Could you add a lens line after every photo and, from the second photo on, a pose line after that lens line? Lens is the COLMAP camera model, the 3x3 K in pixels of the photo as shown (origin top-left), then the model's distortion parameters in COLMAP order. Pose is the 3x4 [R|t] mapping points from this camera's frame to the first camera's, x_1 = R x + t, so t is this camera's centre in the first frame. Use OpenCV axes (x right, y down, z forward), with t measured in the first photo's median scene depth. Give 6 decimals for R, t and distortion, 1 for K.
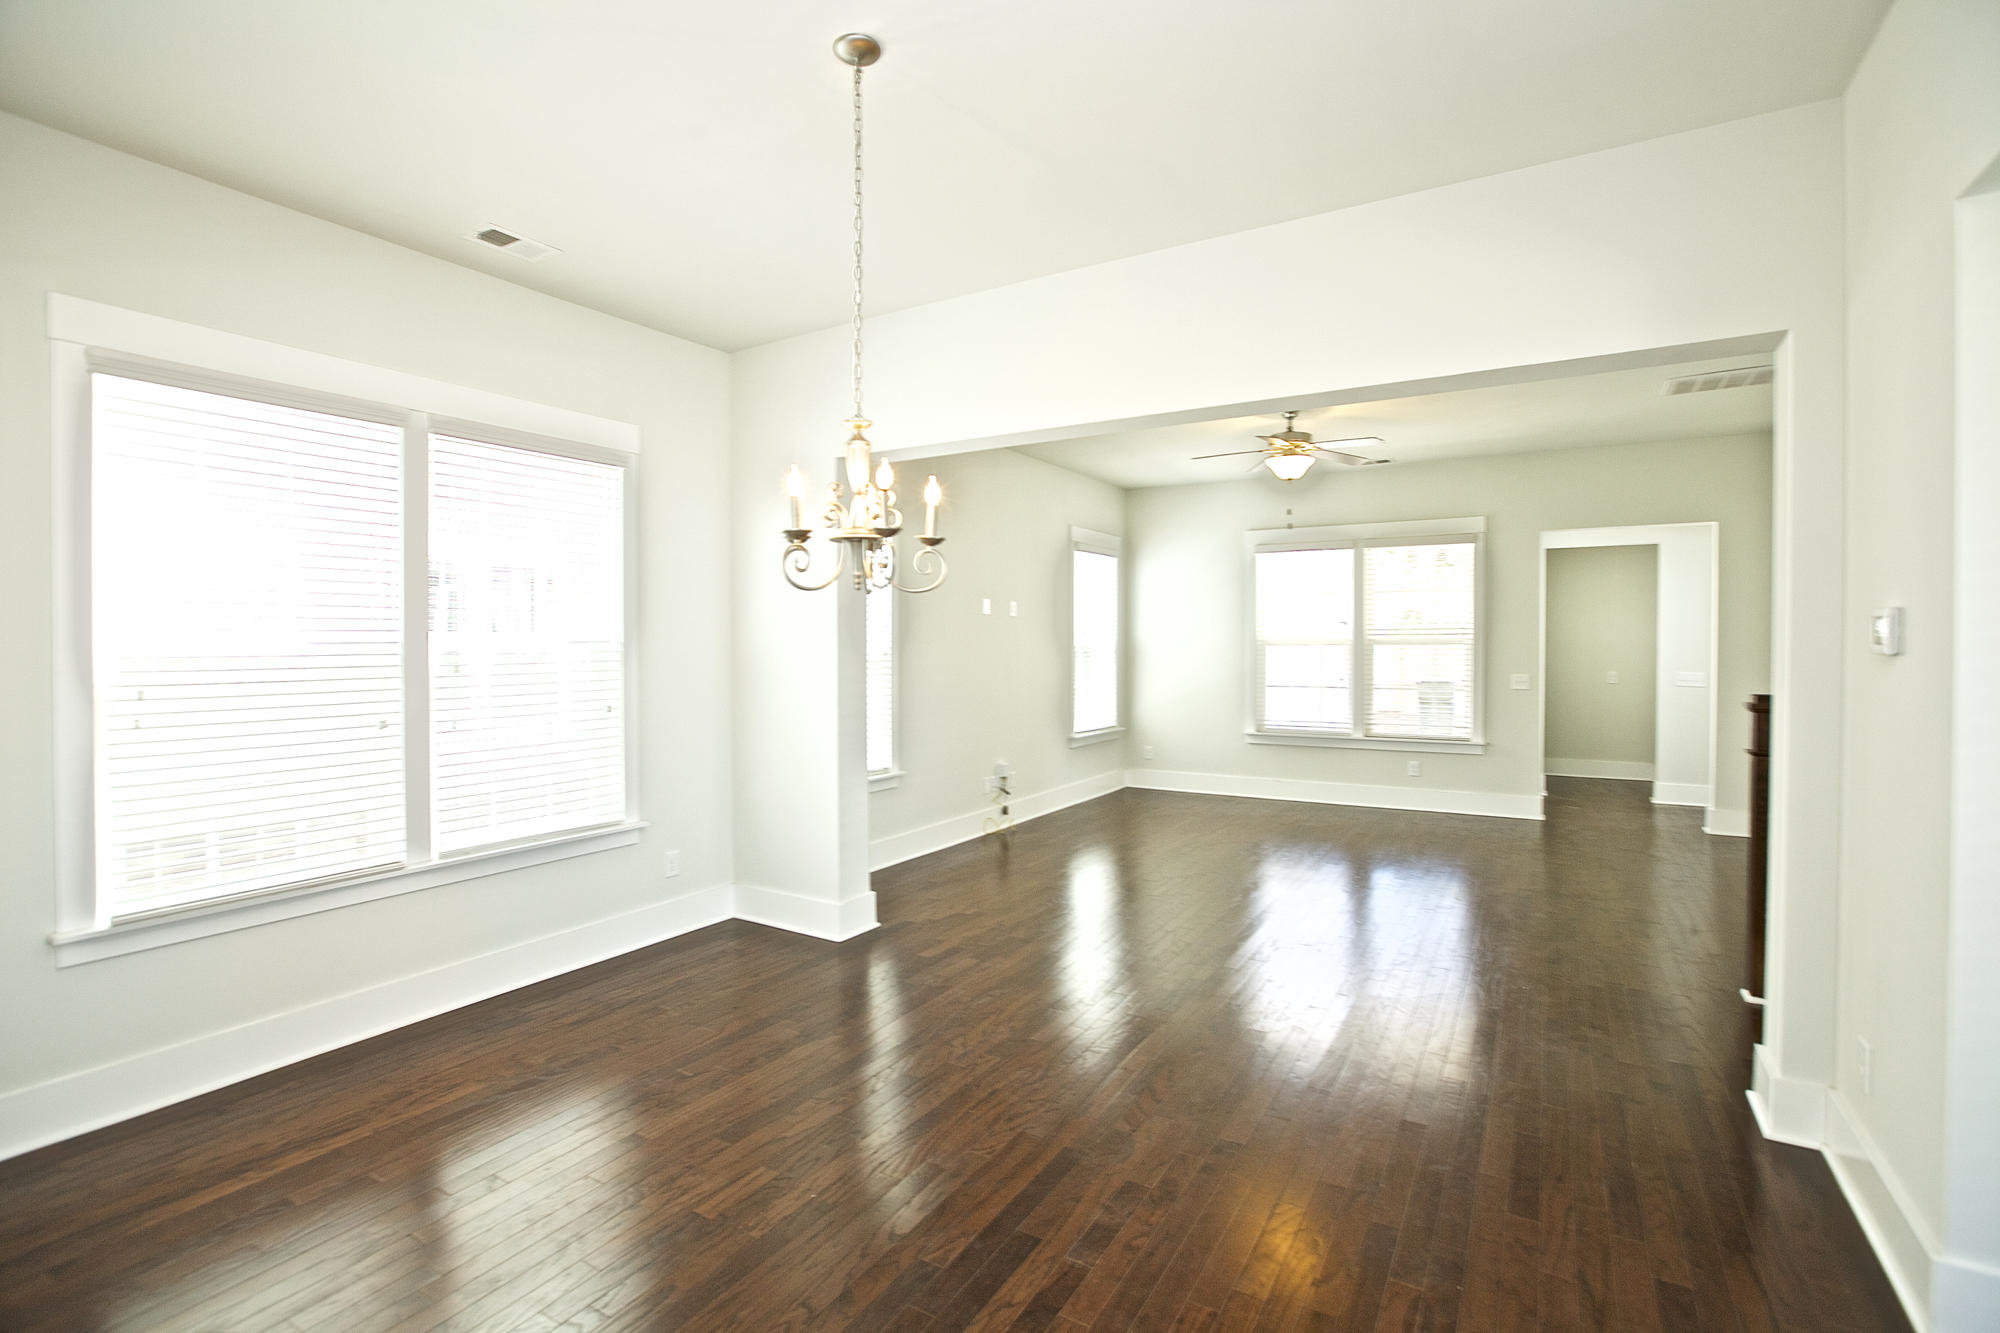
lens RADIAL K [[947.6, 0, 1000.0], [0, 947.6, 666.5], [0, 0, 1]] dist [-0.028144, 0.000013]
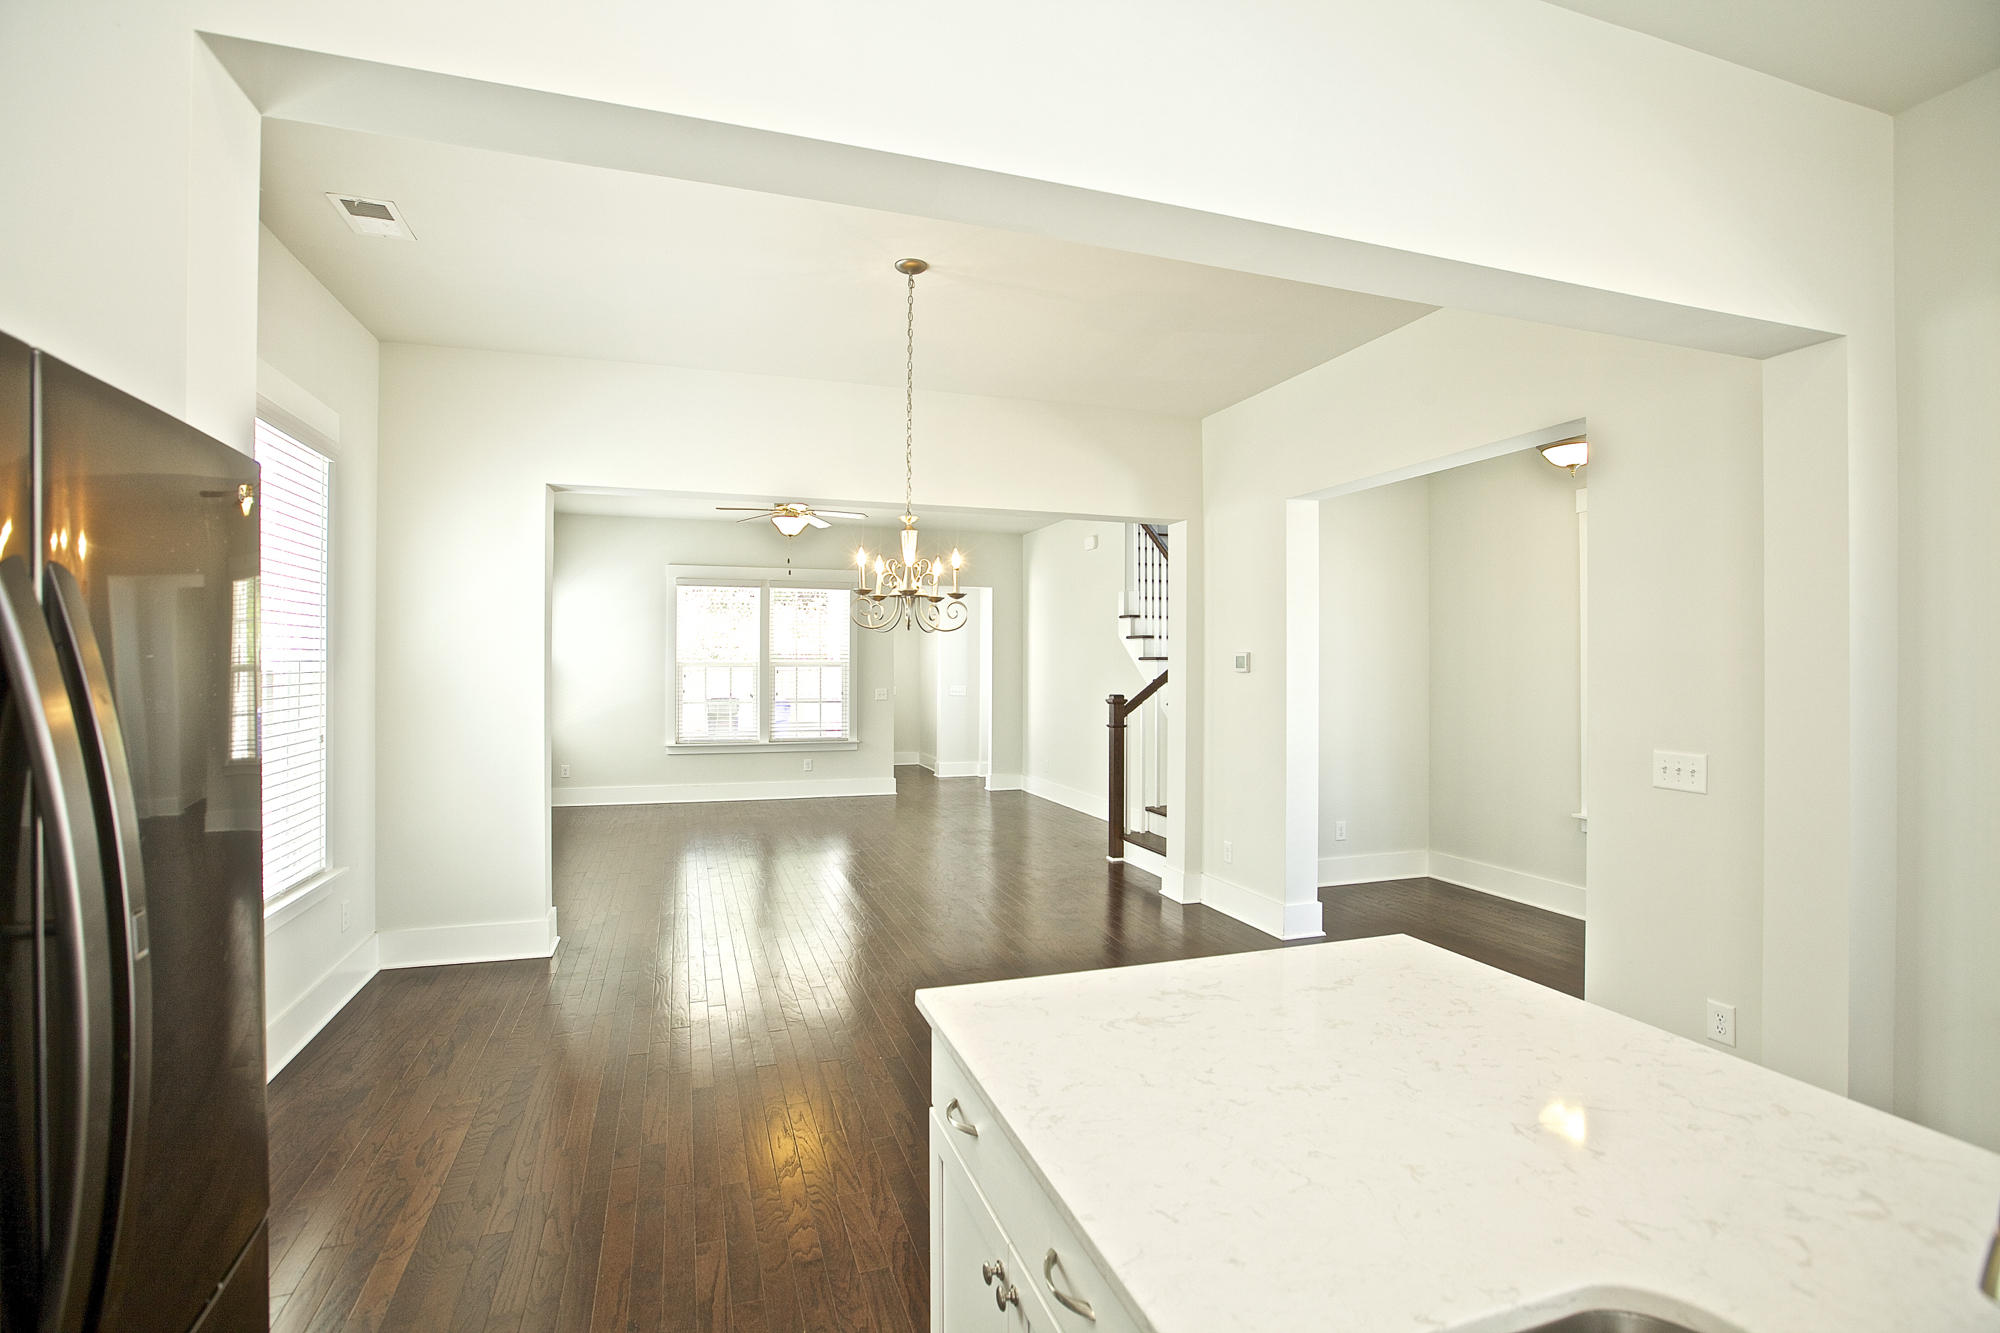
lens RADIAL K [[927.7, 0, 997.5], [0, 927.7, 622.2], [0, 0, 1]] dist [-0.000559, -0.000051]
pose [[0.655694, 0.042087, 0.753853, -0.330871], [0.013248, 0.997650, -0.067221, 0.004517], [-0.754910, 0.054063, 0.653596, -0.013983]]
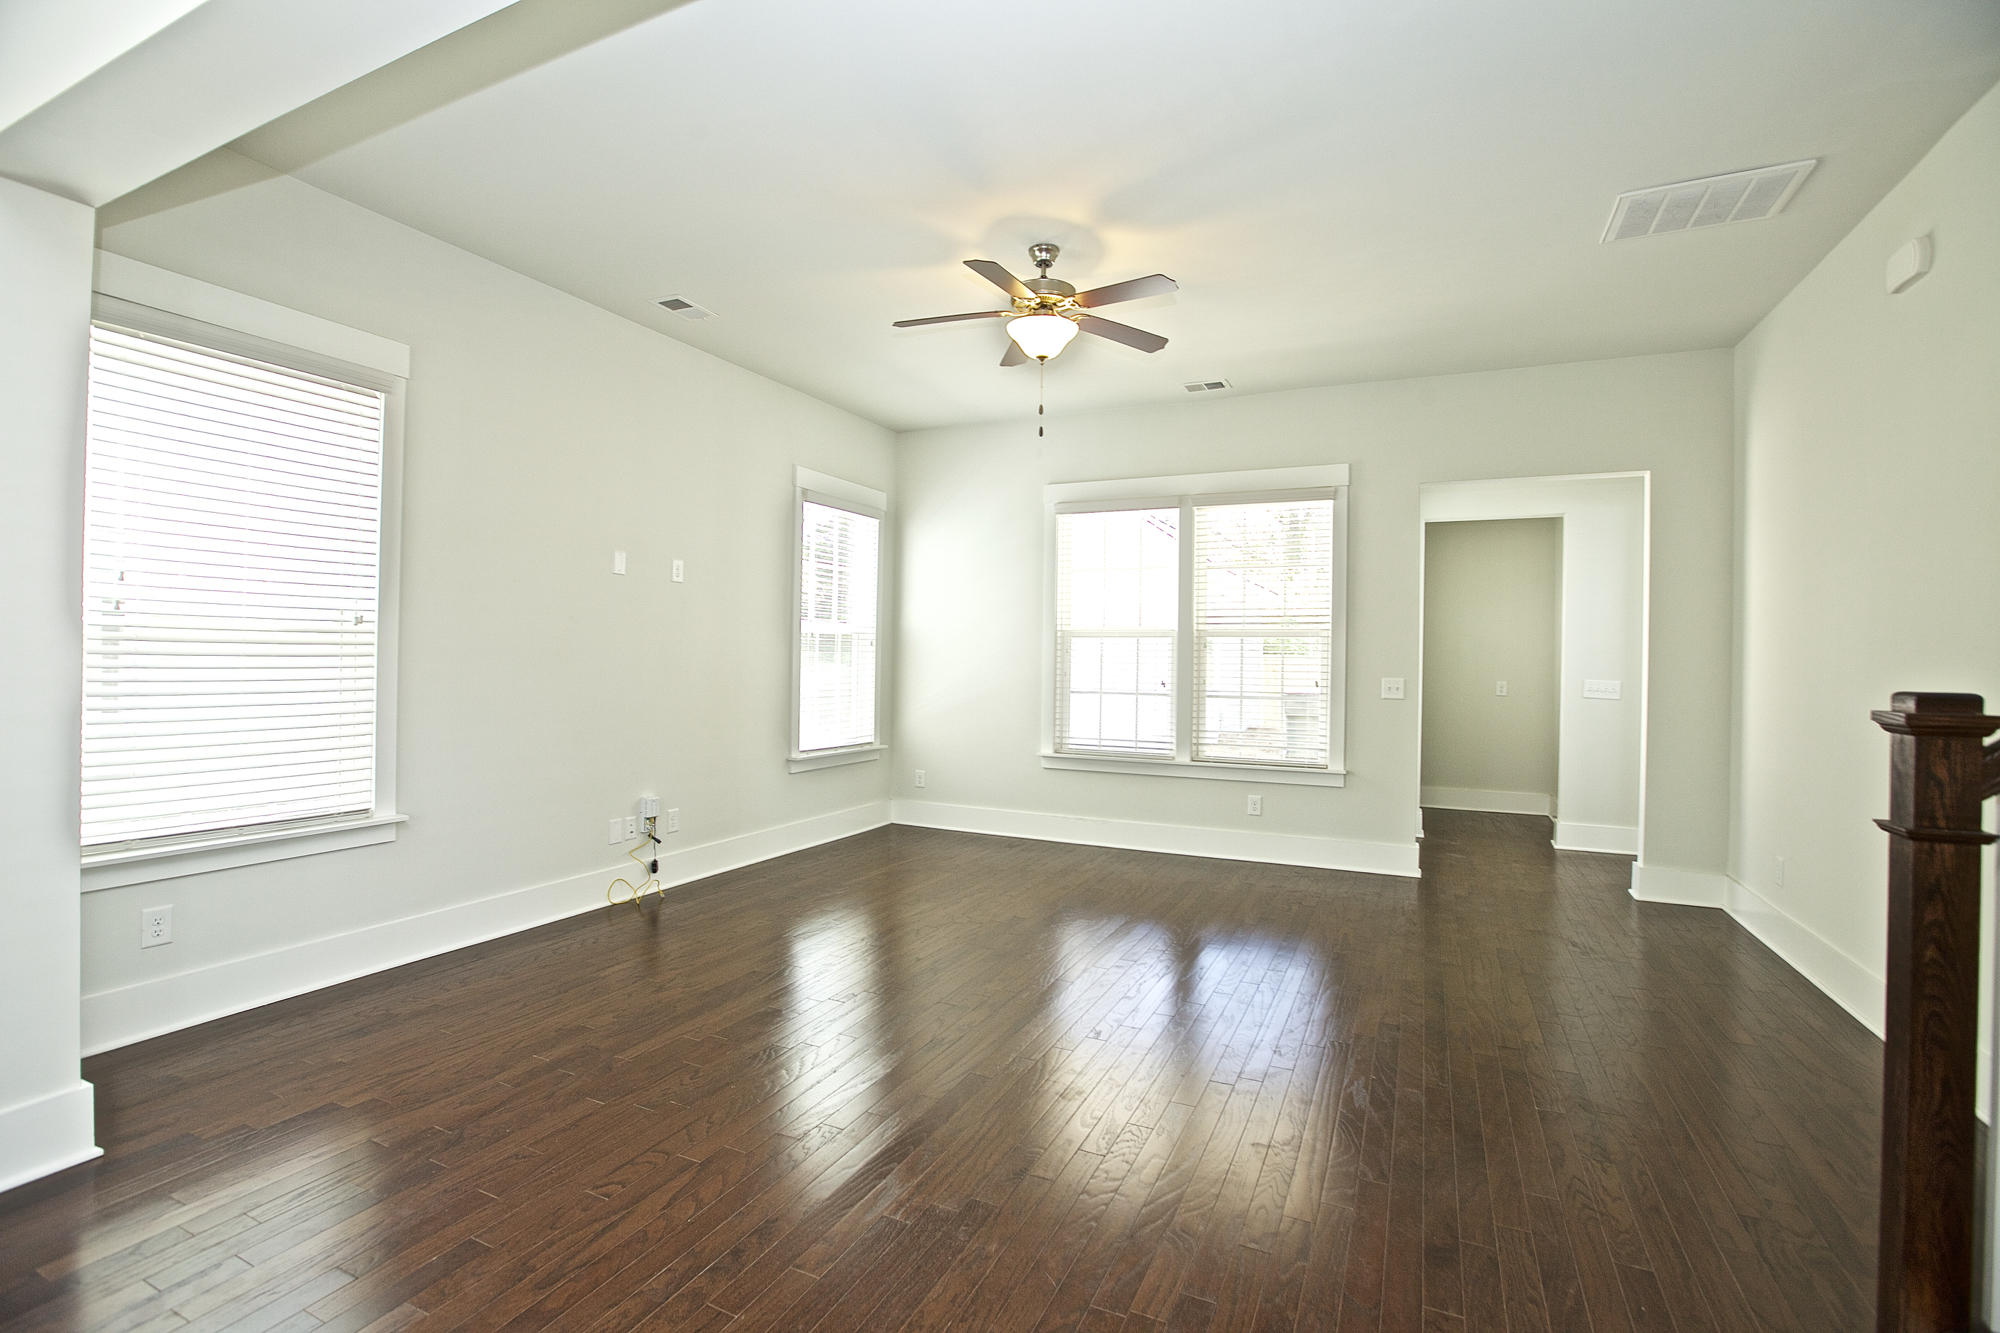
lens RADIAL K [[912.5, 0, 1000.0], [0, 912.5, 666.5], [0, 0, 1]] dist [-0.060196, 0.022125]
pose [[0.995883, 0.016346, 0.089167, 0.171014], [-0.014924, 0.999751, -0.016588, 0.014343], [-0.089416, 0.015189, 0.995879, 0.299712]]
